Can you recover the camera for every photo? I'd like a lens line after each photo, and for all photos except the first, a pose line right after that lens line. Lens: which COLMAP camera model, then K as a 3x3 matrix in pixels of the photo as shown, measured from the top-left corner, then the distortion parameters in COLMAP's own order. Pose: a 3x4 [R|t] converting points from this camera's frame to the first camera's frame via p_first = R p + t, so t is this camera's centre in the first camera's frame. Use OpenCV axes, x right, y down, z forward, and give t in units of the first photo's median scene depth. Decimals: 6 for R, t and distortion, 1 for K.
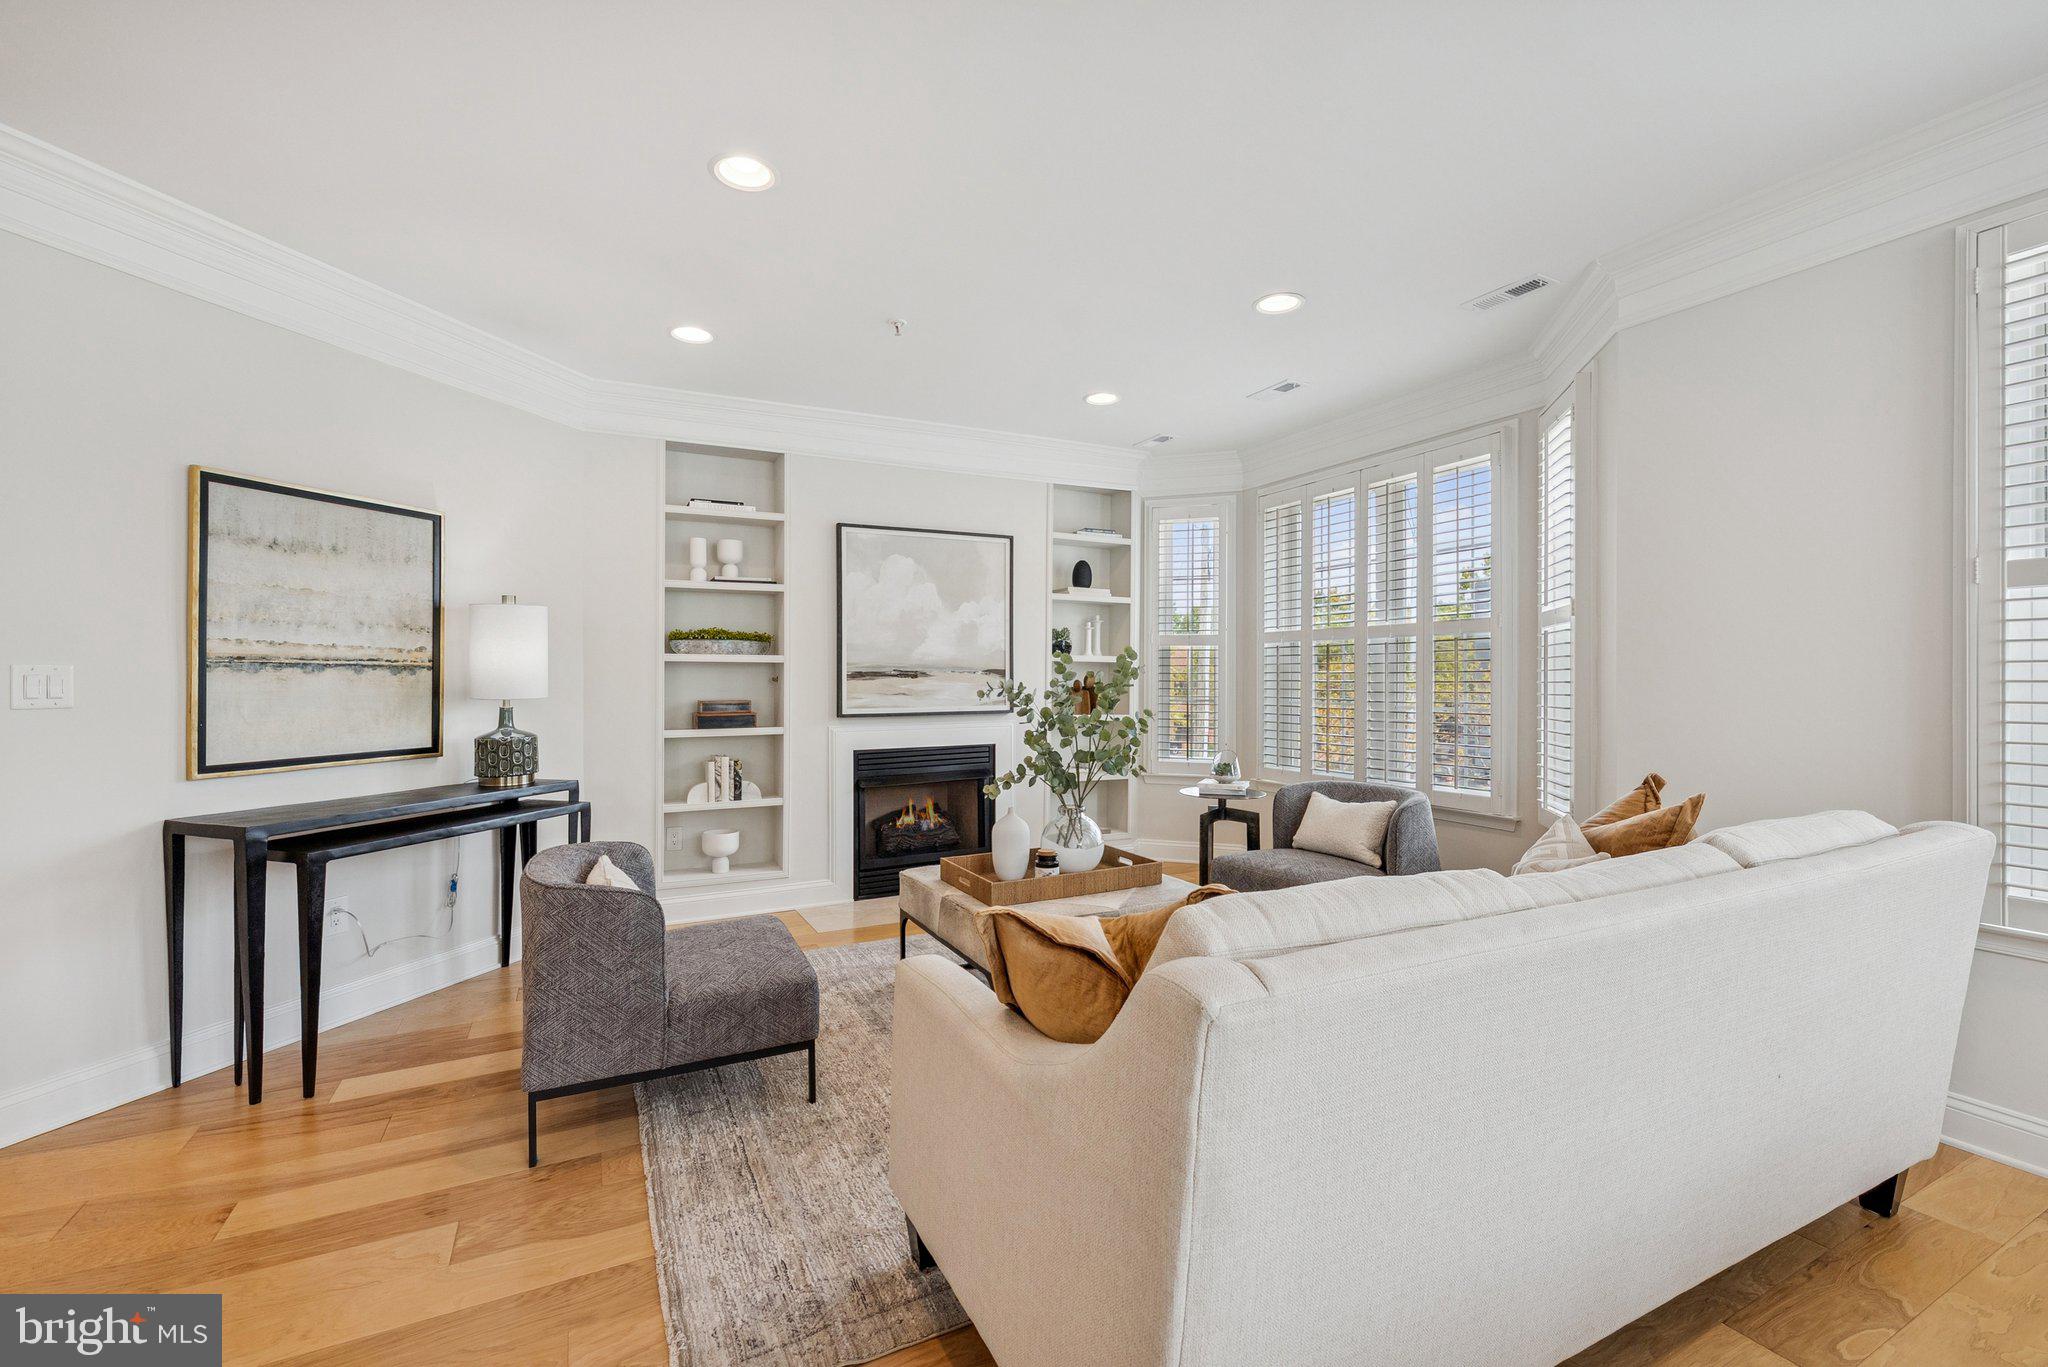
lens RADIAL K [[856.0, 0, 1012.1], [0, 856.0, 678.0], [0, 0, 1]] dist [0.000135, -0.000857]
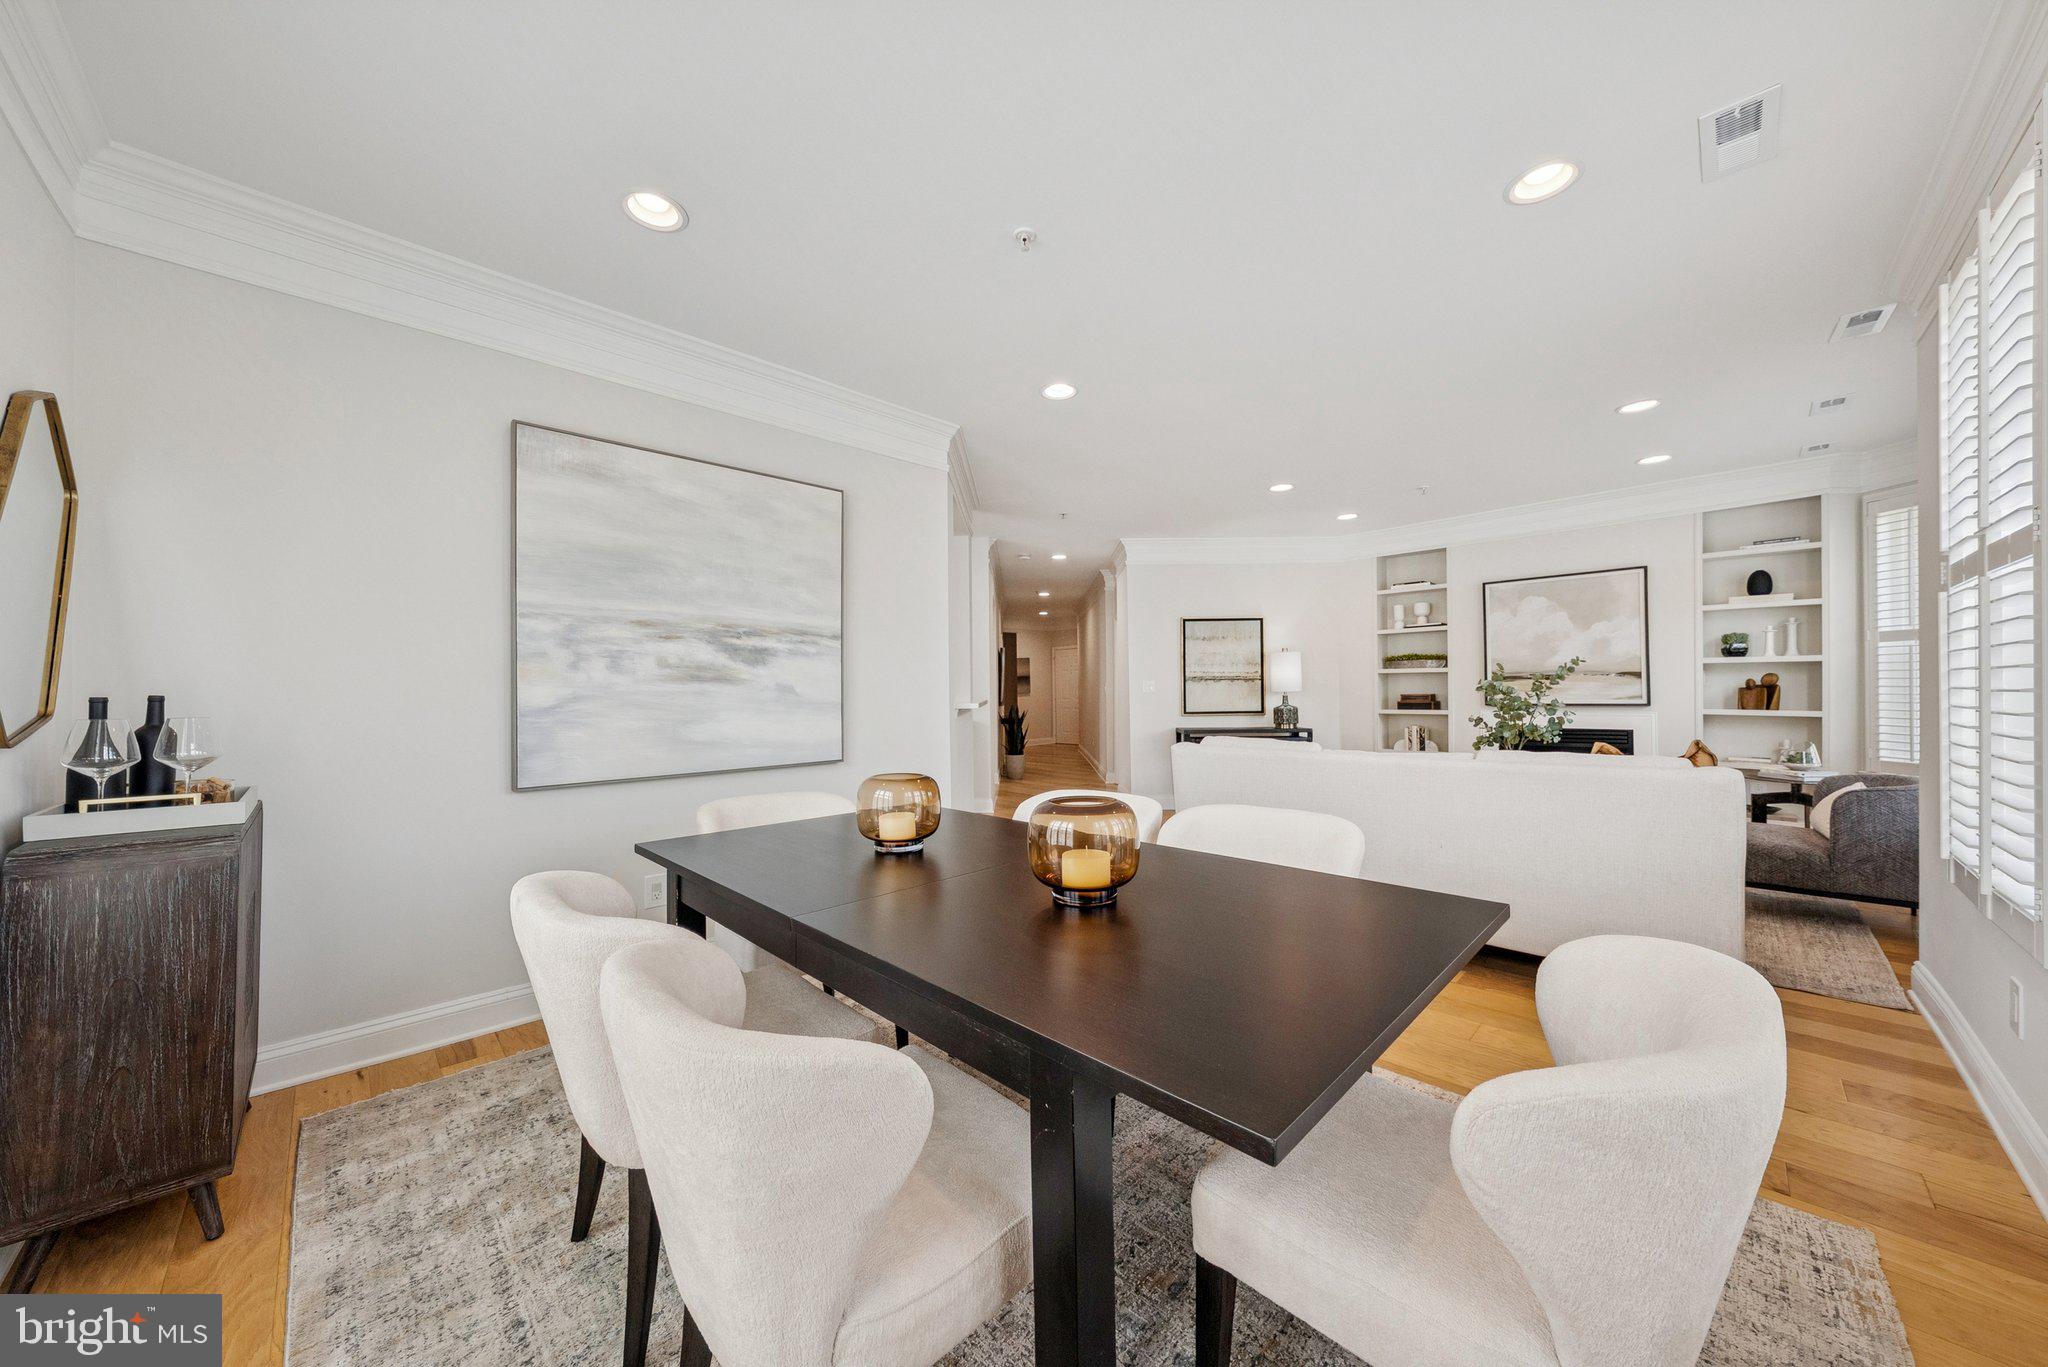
lens RADIAL K [[695.2, 0, 1013.2], [0, 695.2, 684.5], [0, 0, 1]] dist [-0.002322, -0.000074]
pose [[0.305399, -0.009408, -0.952178, 0.794274], [0.010184, 0.999926, -0.006614, 0.007505], [0.952170, -0.007677, 0.305472, -0.237623]]
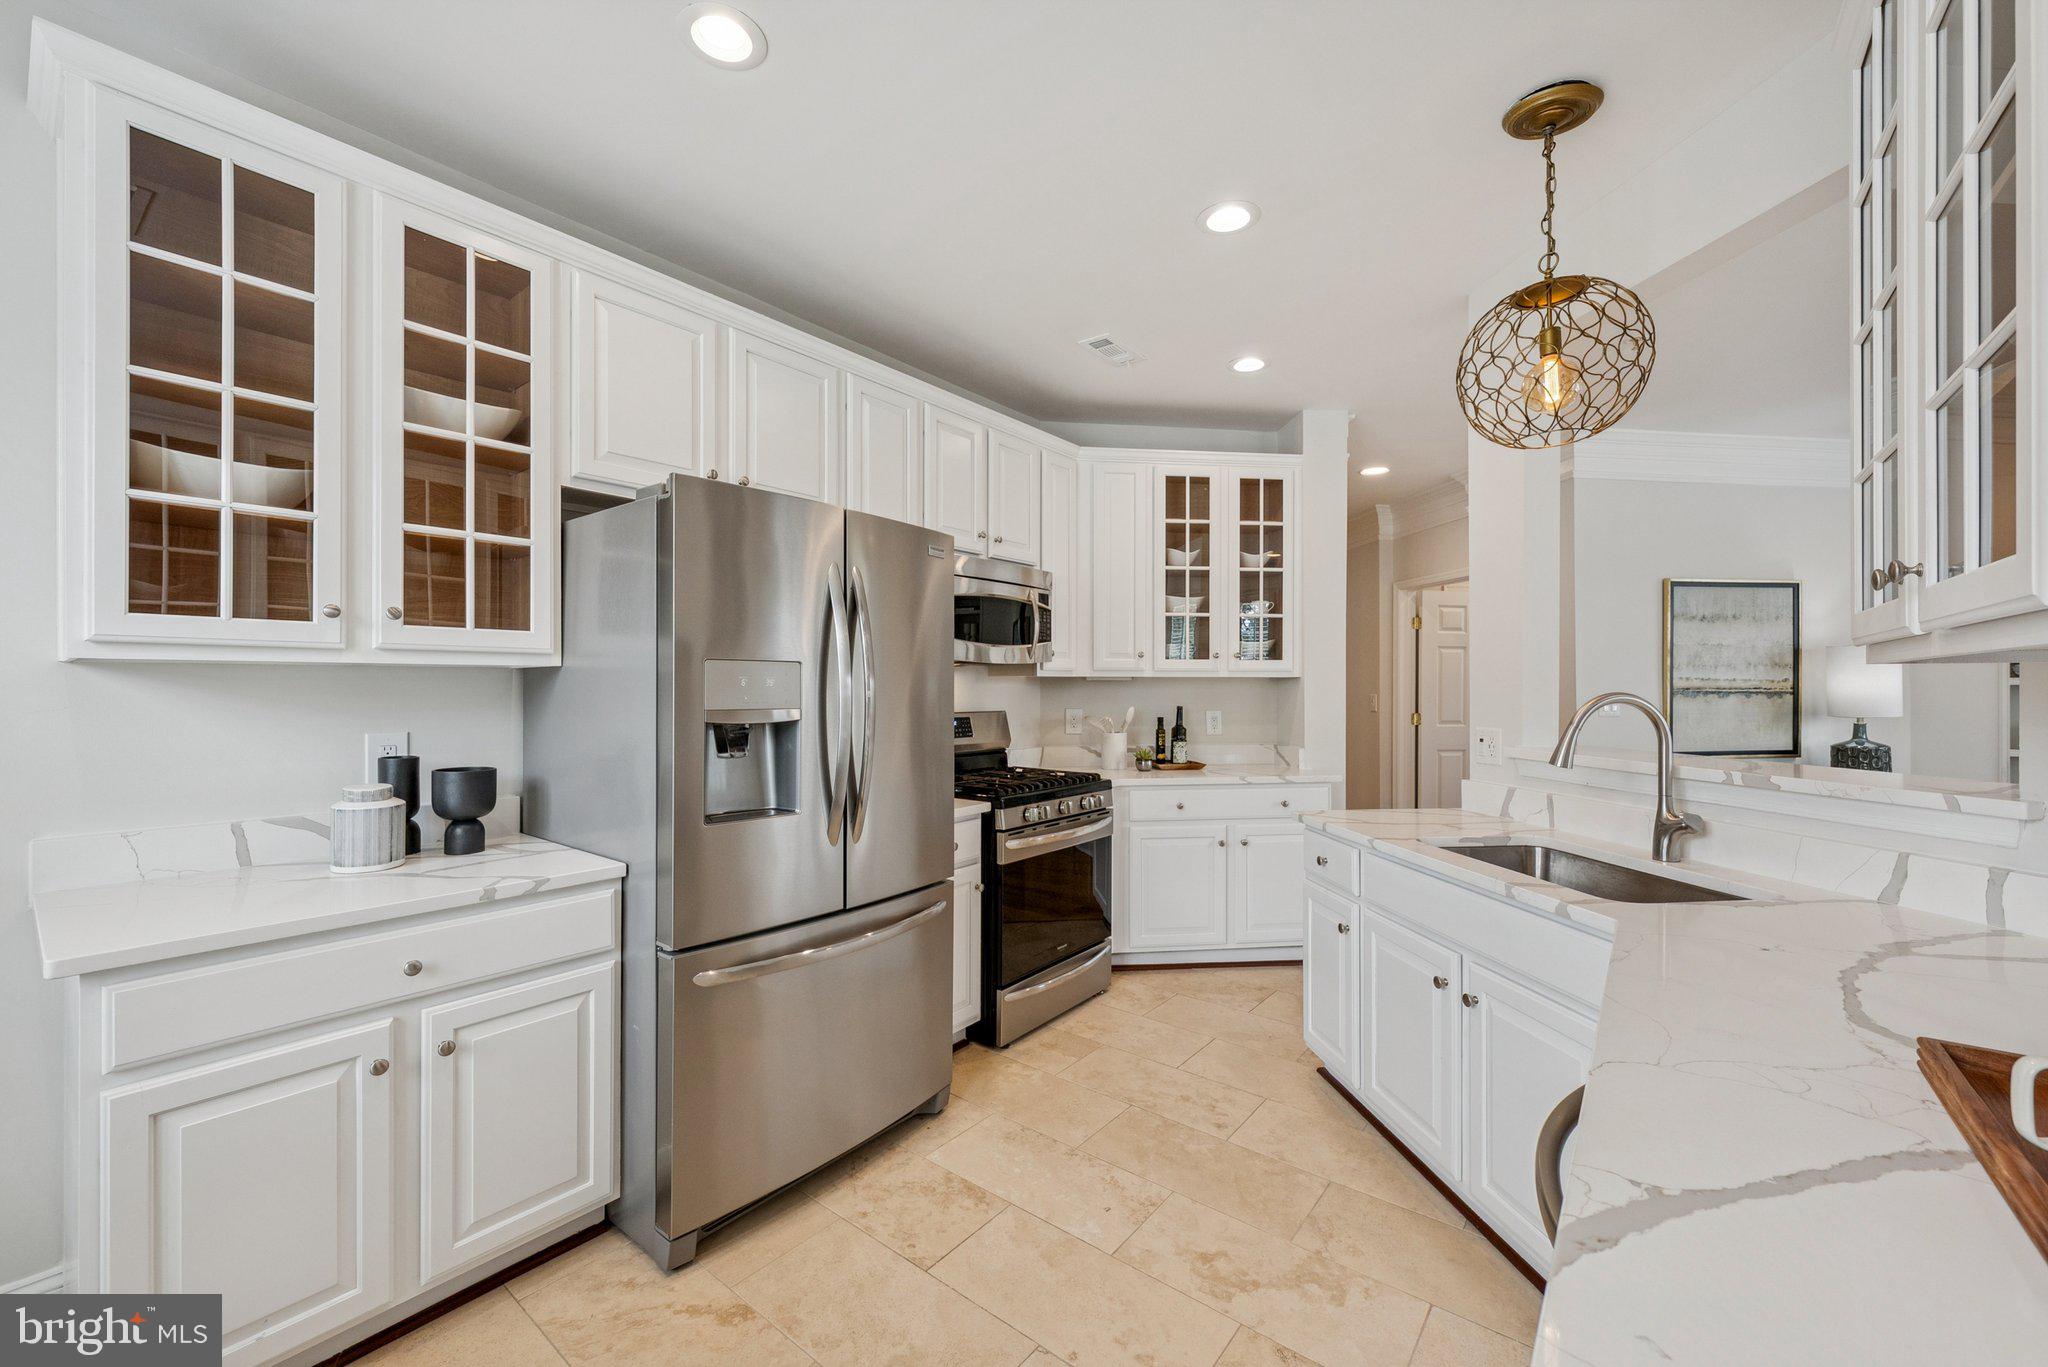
lens RADIAL K [[801.5, 0, 1015.7], [0, 801.5, 686.3], [0, 0, 1]] dist [-0.001883, -0.000589]
pose [[0.418805, -0.004282, -0.908066, -0.020002], [0.000606, 0.999990, -0.004436, -0.013780], [0.908076, 0.001307, 0.418804, -0.531004]]
